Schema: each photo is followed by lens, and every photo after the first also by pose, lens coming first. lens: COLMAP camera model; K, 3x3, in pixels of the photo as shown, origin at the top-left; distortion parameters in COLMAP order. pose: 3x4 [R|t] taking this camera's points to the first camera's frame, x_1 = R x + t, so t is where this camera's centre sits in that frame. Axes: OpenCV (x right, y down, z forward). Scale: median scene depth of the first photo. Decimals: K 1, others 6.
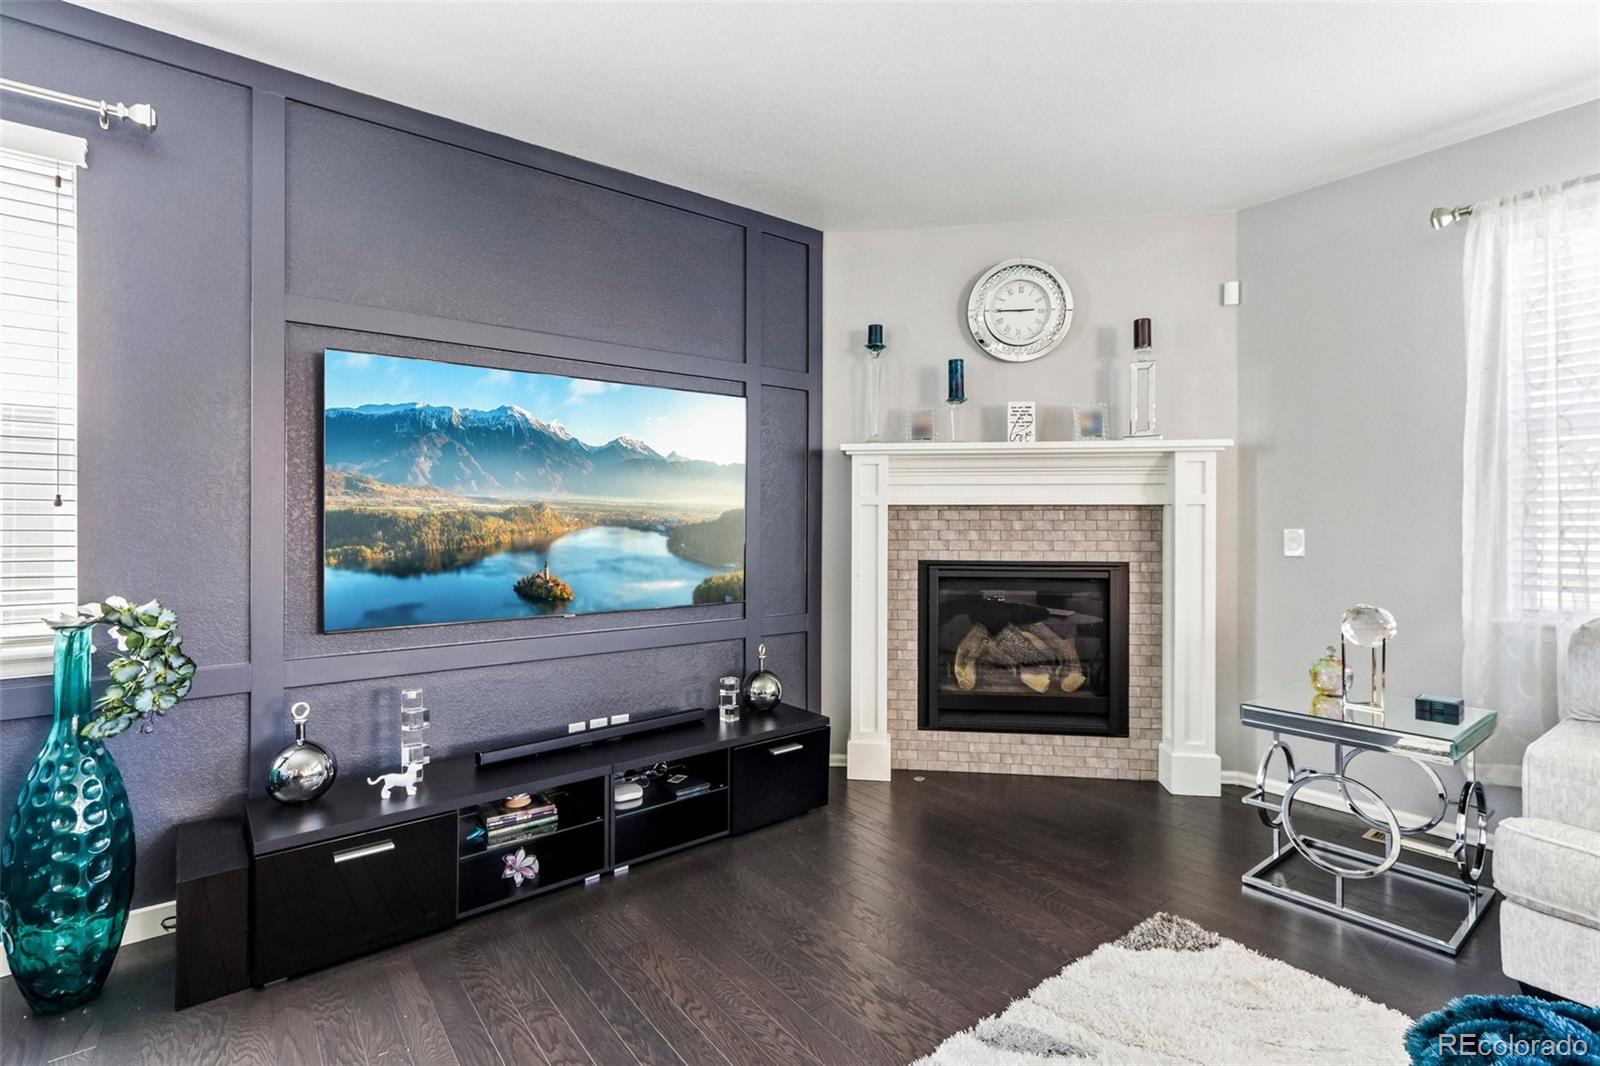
lens RADIAL K [[748.4, 0, 788.2], [0, 748.4, 519.8], [0, 0, 1]] dist [0.001935, 0.000993]
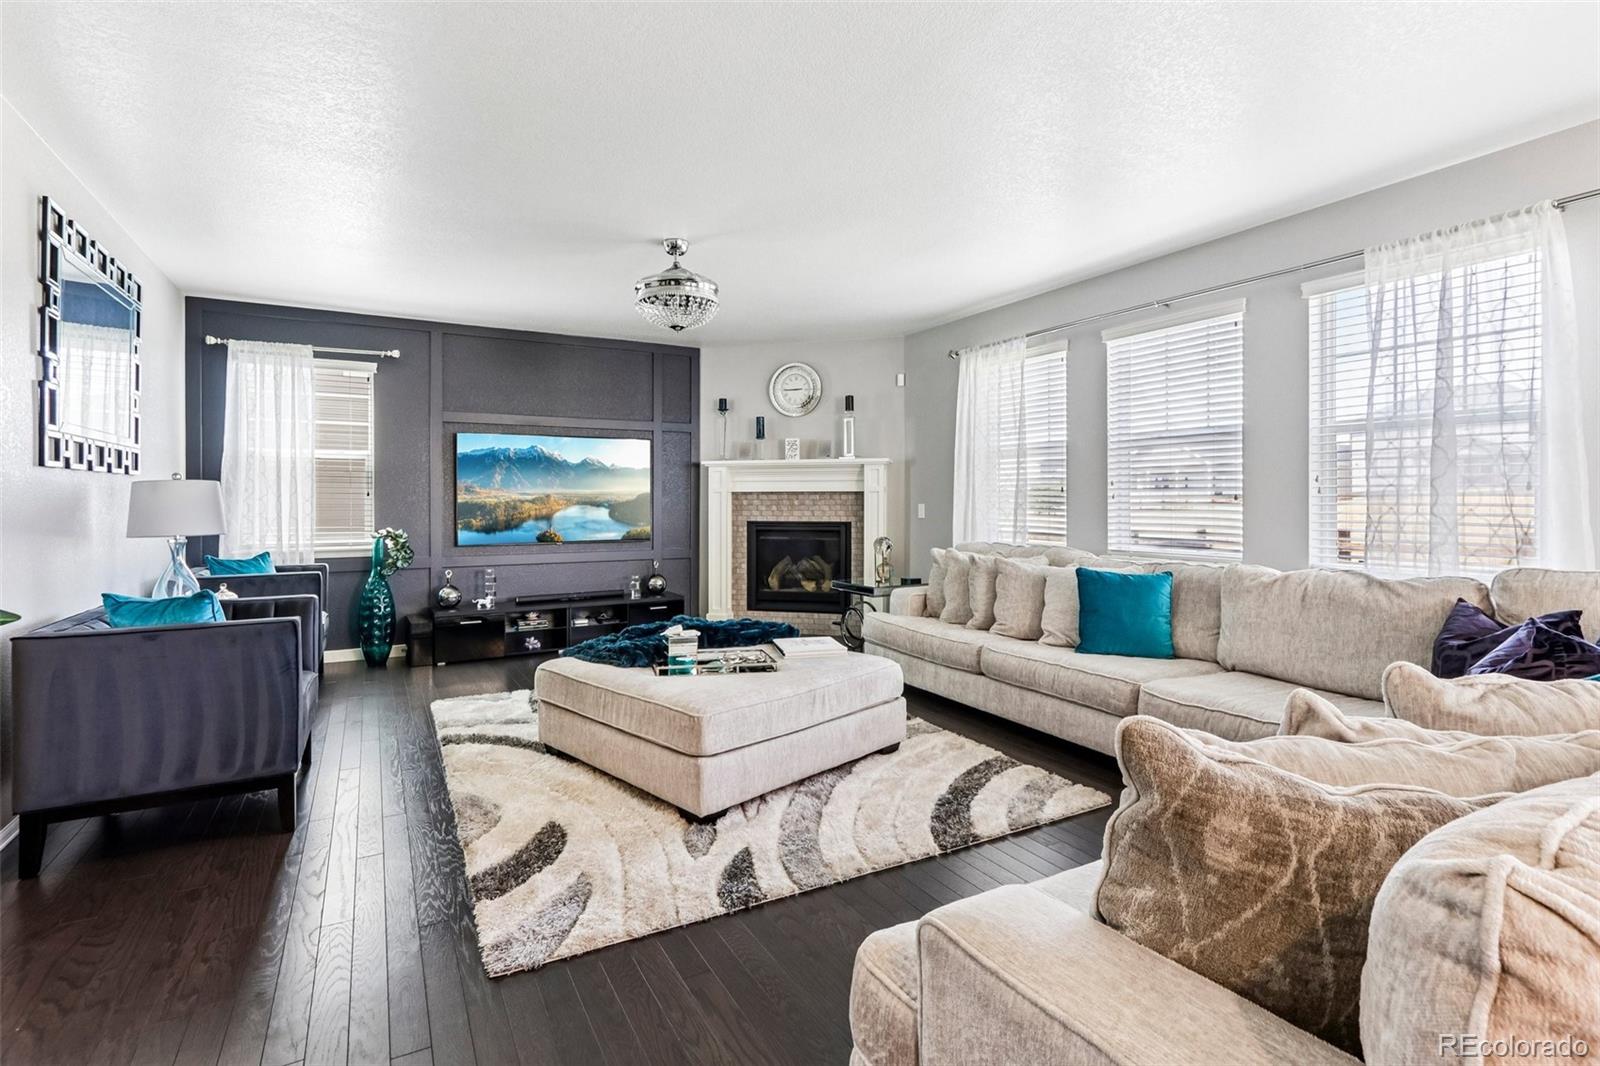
lens RADIAL K [[774.2, 0, 798.0], [0, 774.2, 495.9], [0, 0, 1]] dist [-0.000404, 0.000113]
pose [[0.990444, -0.004688, -0.137836, 0.601830], [0.003925, 0.999975, -0.005811, 0.001823], [0.137860, 0.005215, 0.990438, -0.976467]]
